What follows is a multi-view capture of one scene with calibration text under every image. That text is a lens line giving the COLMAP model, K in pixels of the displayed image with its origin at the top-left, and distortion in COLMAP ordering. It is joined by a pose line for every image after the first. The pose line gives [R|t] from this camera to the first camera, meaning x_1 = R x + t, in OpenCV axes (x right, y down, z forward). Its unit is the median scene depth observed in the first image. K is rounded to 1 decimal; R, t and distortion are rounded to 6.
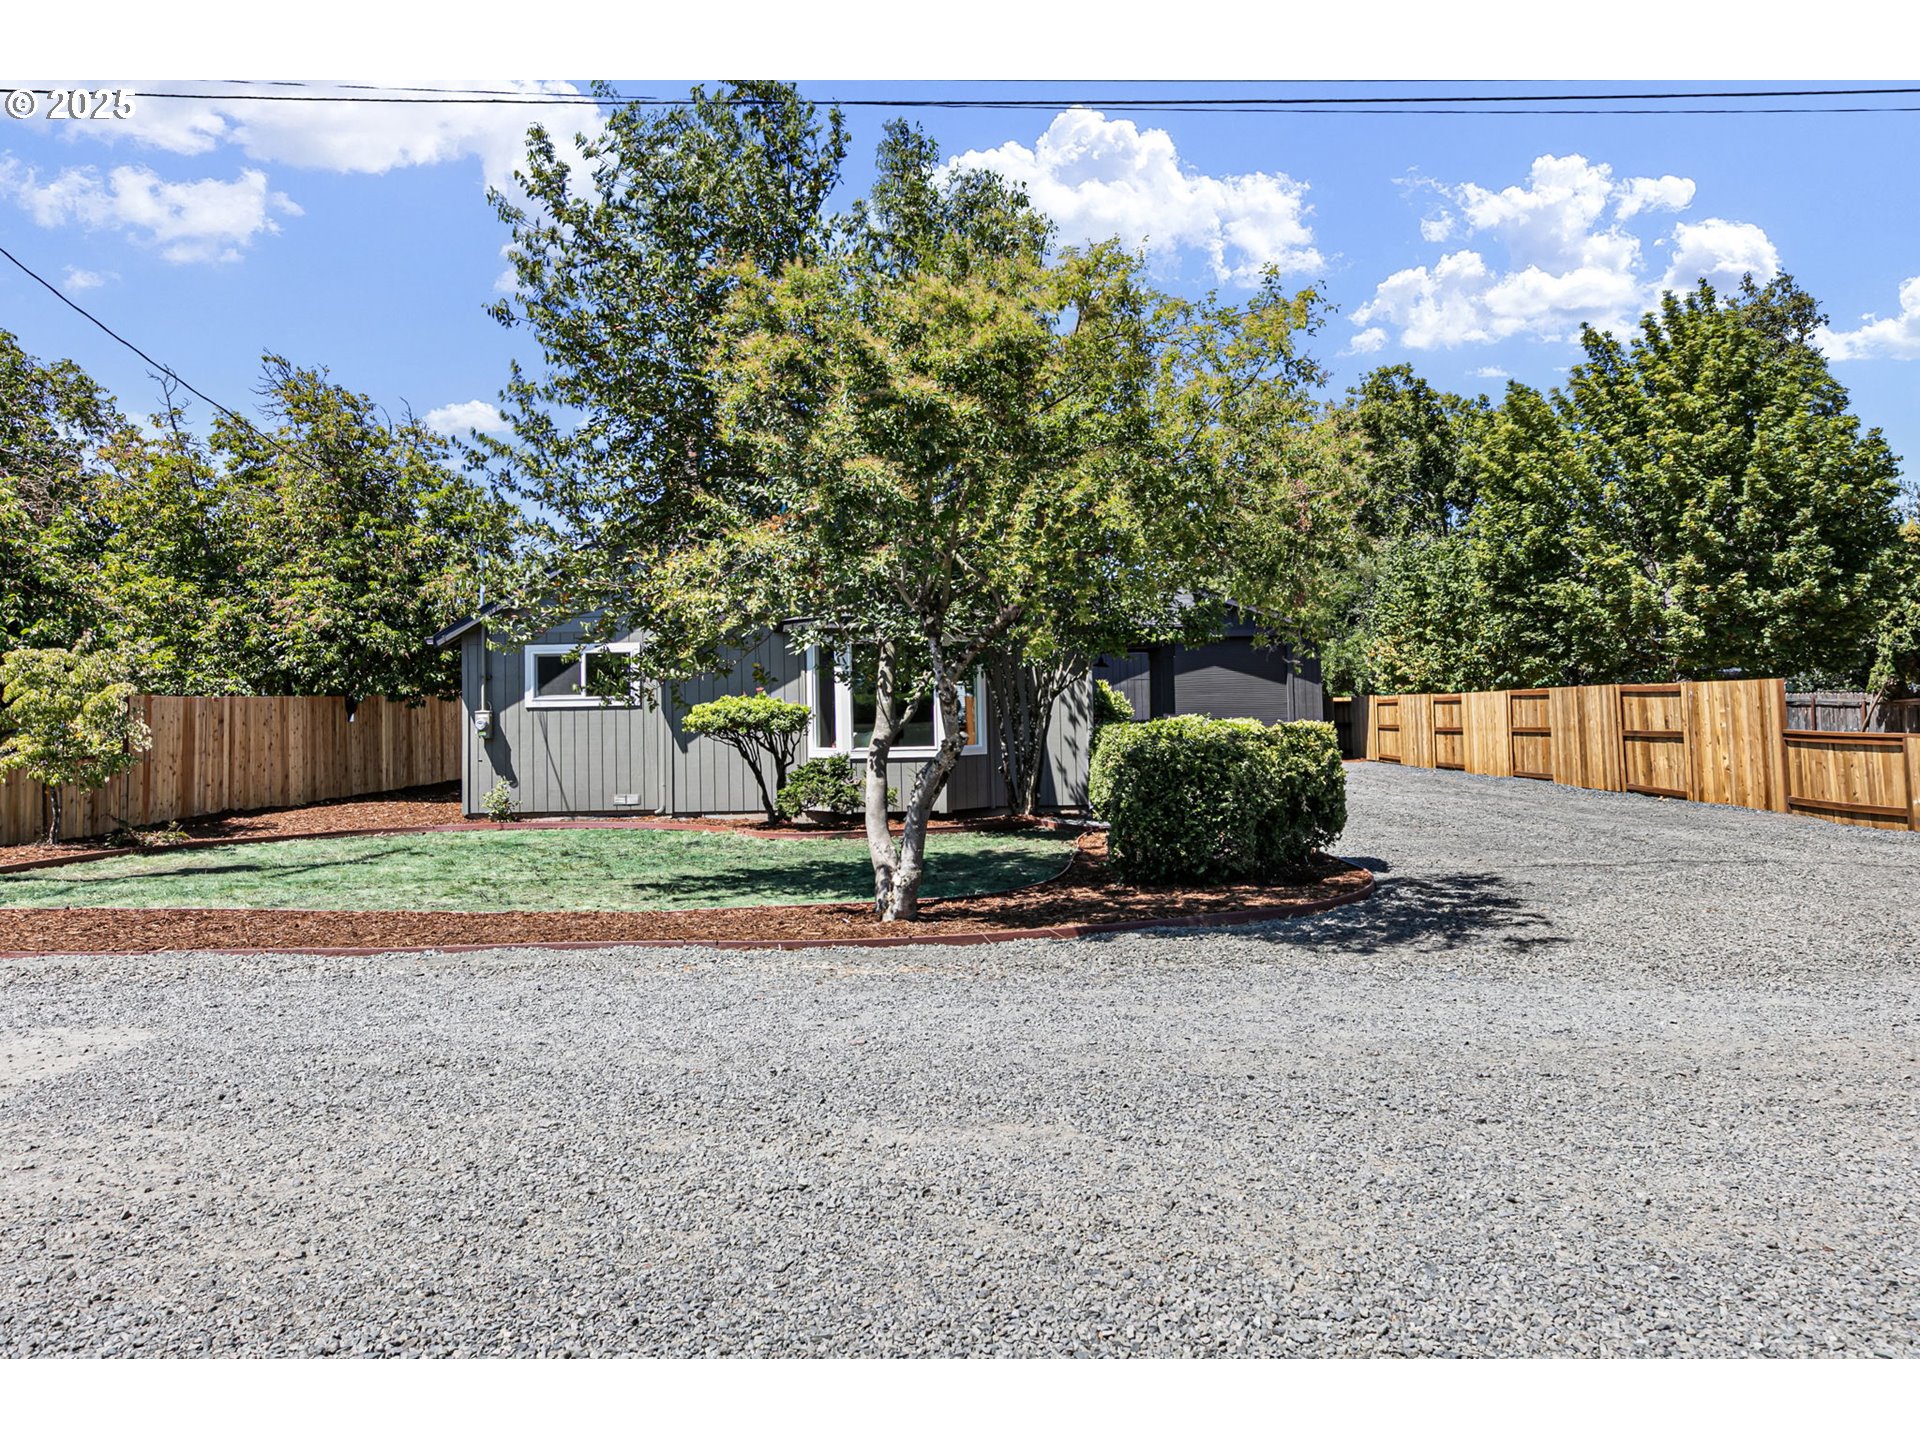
lens RADIAL K [[1319.8, 0, 958.0], [0, 1319.8, 646.6], [0, 0, 1]] dist [-0.006963, -0.000175]
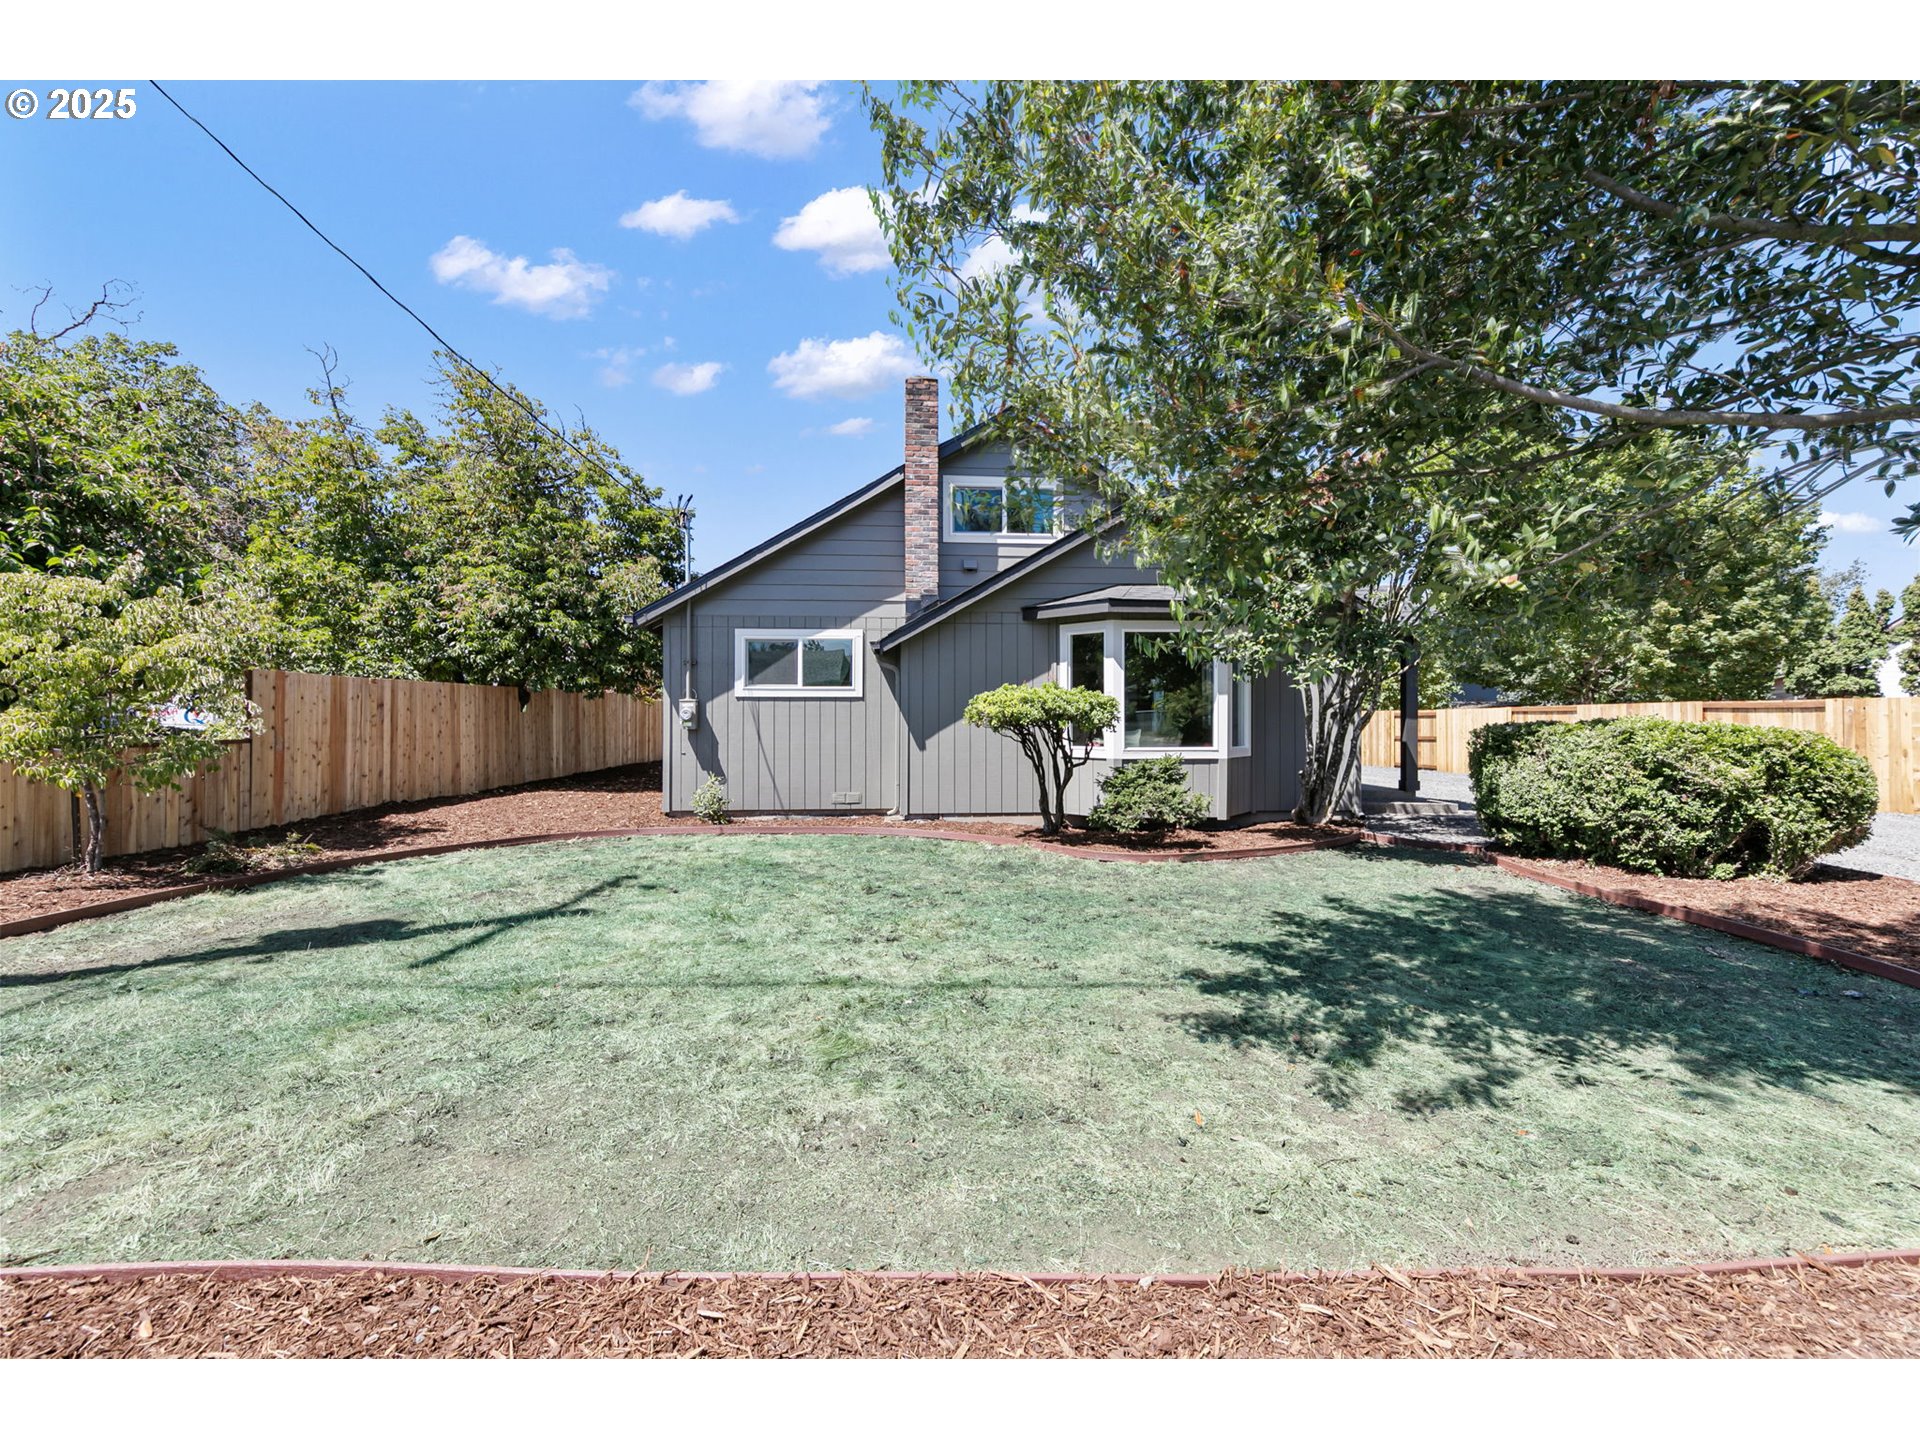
lens RADIAL K [[808.3, 0, 985.0], [0, 808.3, 713.6], [0, 0, 1]] dist [0.002020, -0.000201]
pose [[0.994035, 0.021033, 0.107013, -0.184302], [-0.025107, 0.999005, 0.036864, 0.027946], [-0.106132, -0.039331, 0.993574, 0.360703]]
